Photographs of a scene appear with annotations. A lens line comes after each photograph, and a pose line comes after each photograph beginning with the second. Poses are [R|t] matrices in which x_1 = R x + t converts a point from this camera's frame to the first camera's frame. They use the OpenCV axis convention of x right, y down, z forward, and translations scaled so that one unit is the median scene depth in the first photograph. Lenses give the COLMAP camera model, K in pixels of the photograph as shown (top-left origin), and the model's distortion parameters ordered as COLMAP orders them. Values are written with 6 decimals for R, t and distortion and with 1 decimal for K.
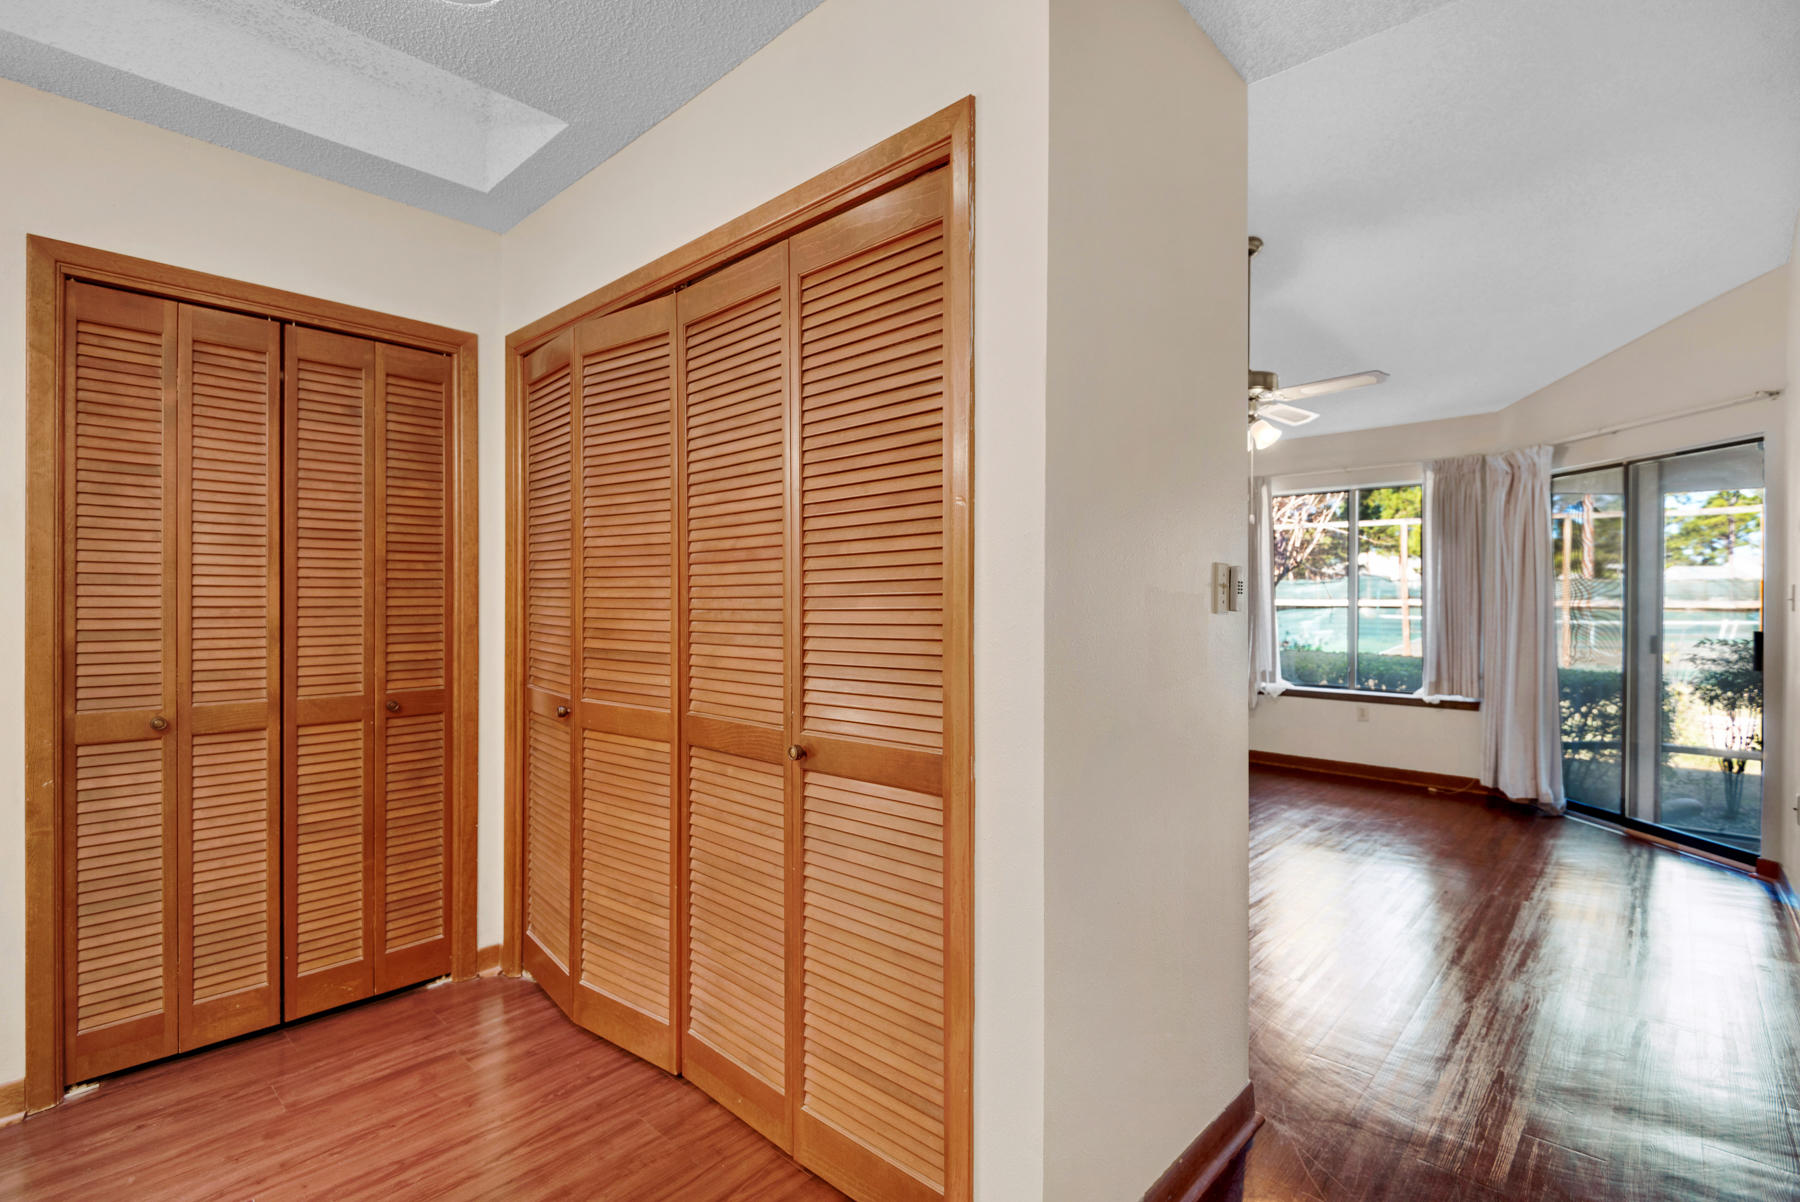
lens RADIAL K [[834.8, 0, 894.8], [0, 834.8, 601.8], [0, 0, 1]] dist [0.026709, -0.022386]
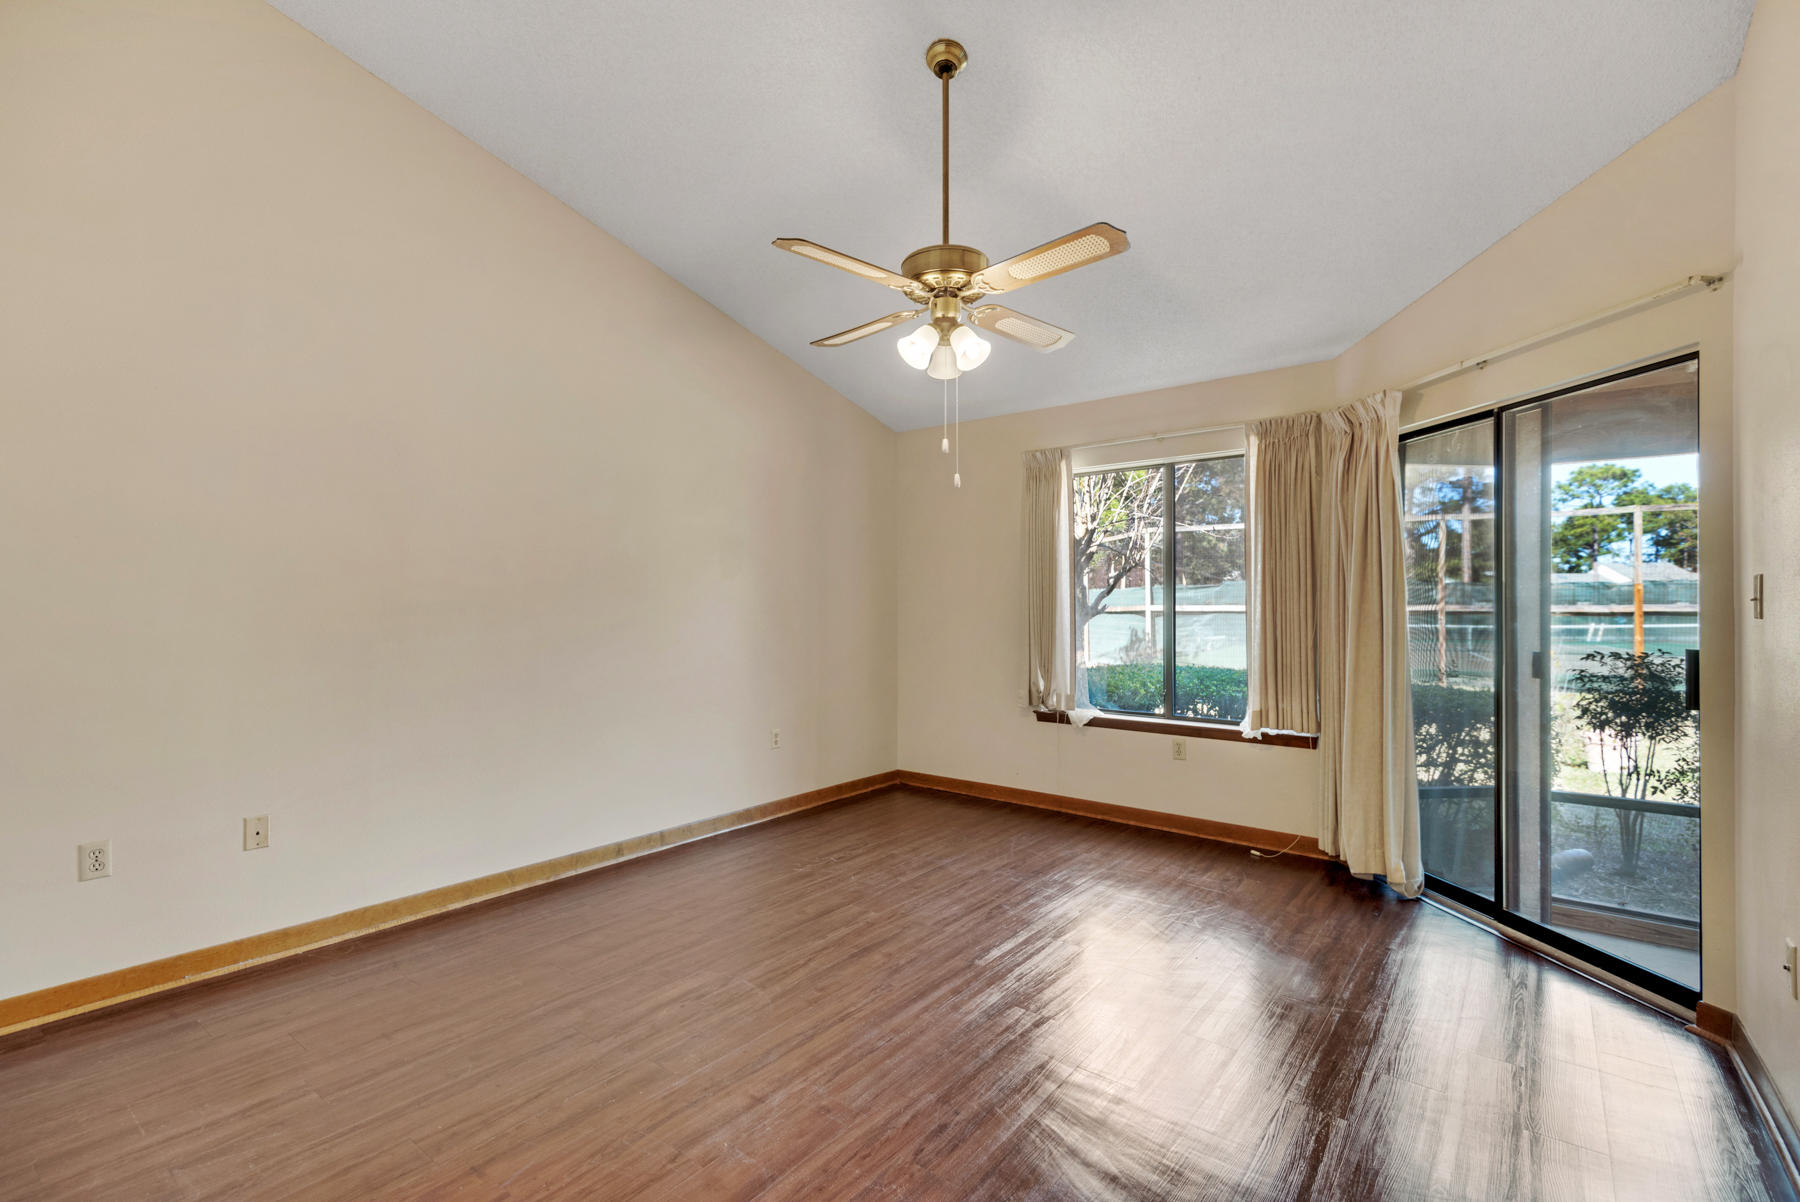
lens RADIAL K [[806.1, 0, 900.0], [0, 806.1, 601.0], [0, 0, 1]] dist [0.040564, -0.024944]
pose [[0.996630, -0.002638, 0.081988, 0.476738], [0.003452, 0.999946, -0.009776, 0.003246], [-0.081958, 0.010026, 0.996585, 0.544067]]
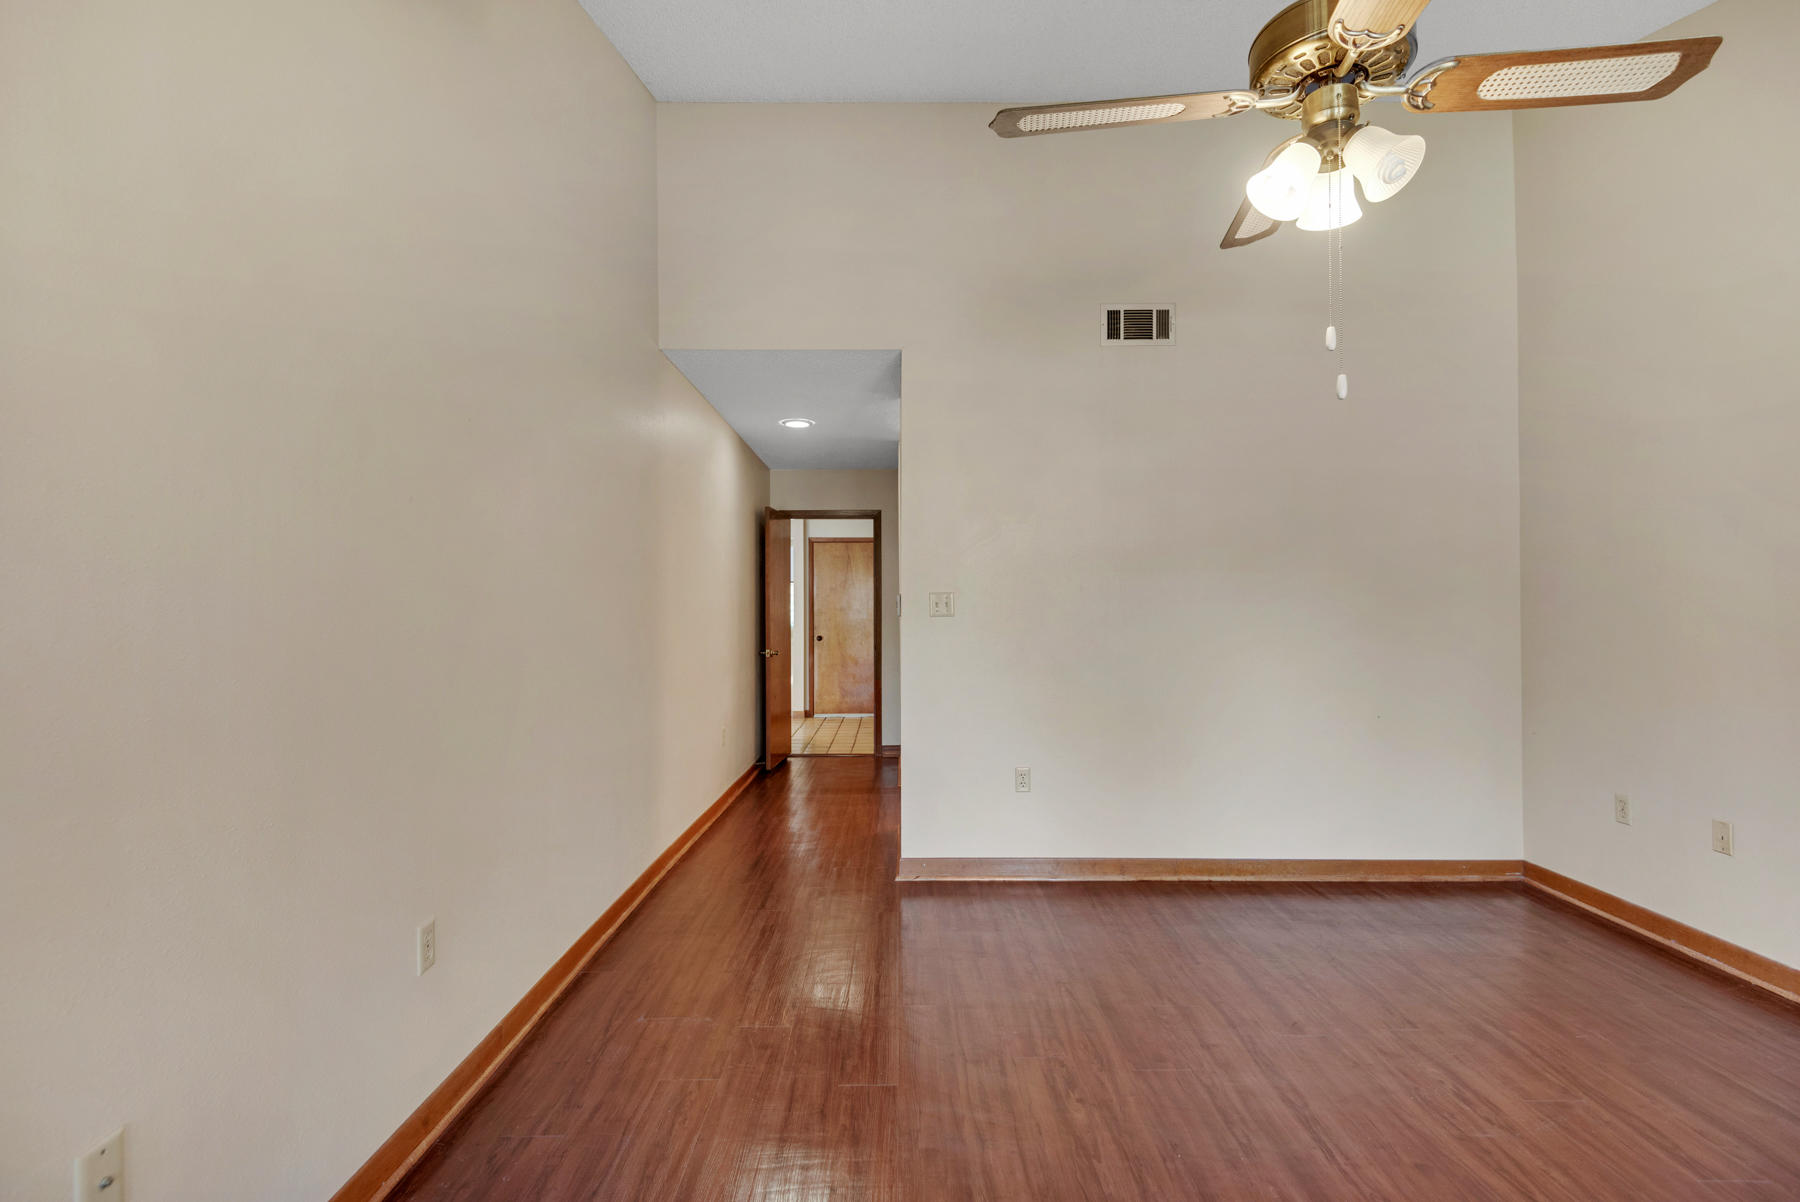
lens RADIAL K [[830.0, 0, 902.8], [0, 830.0, 608.5], [0, 0, 1]] dist [0.039403, -0.021127]
pose [[-0.732380, -0.005123, -0.680877, 1.186850], [-0.005204, 0.999985, -0.001927, 0.003040], [0.680877, 0.002132, -0.732395, 1.650789]]
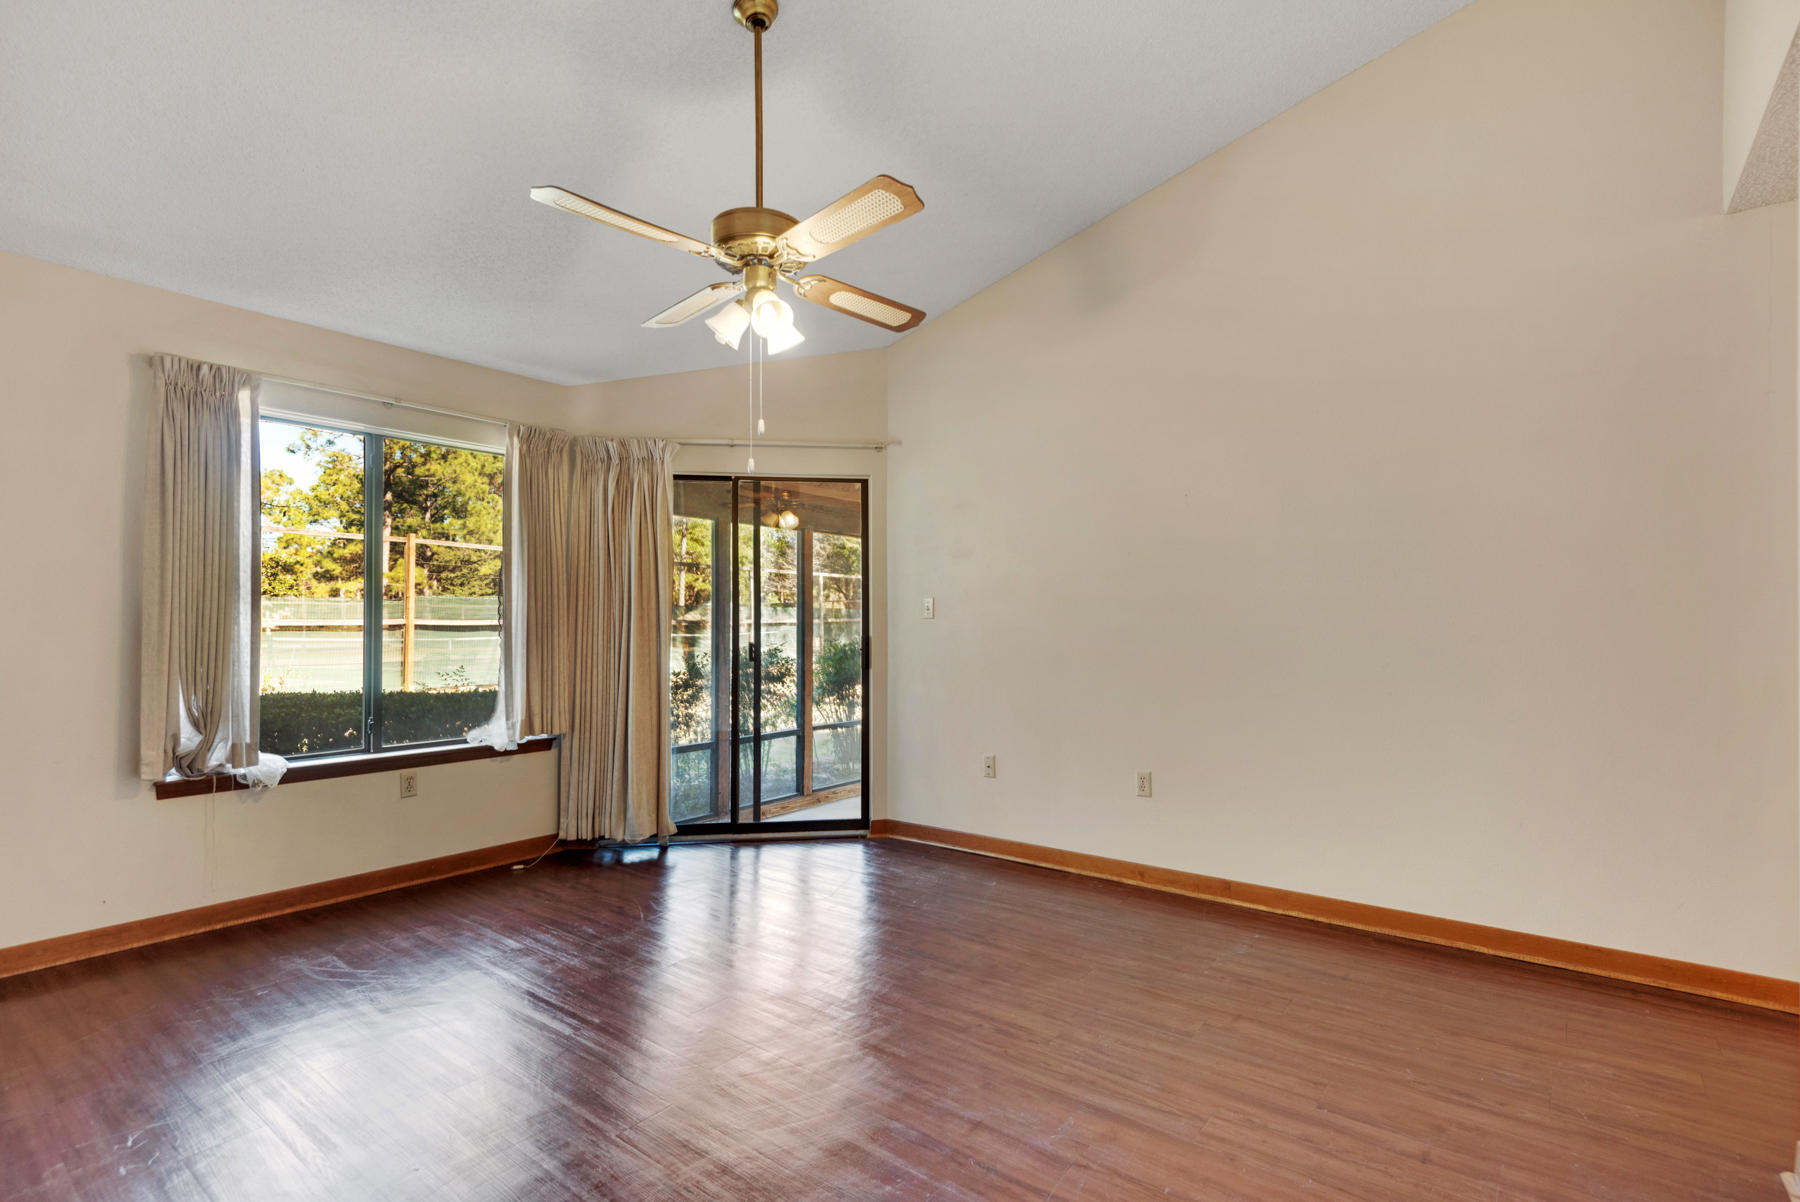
lens RADIAL K [[830.0, 0, 902.8], [0, 830.0, 608.5], [0, 0, 1]] dist [0.039403, -0.021127]
pose [[-0.077221, 0.018238, 0.996847, -0.248817], [0.007744, 0.999813, -0.017692, 0.022629], [-0.996984, 0.006353, -0.077348, 1.352218]]
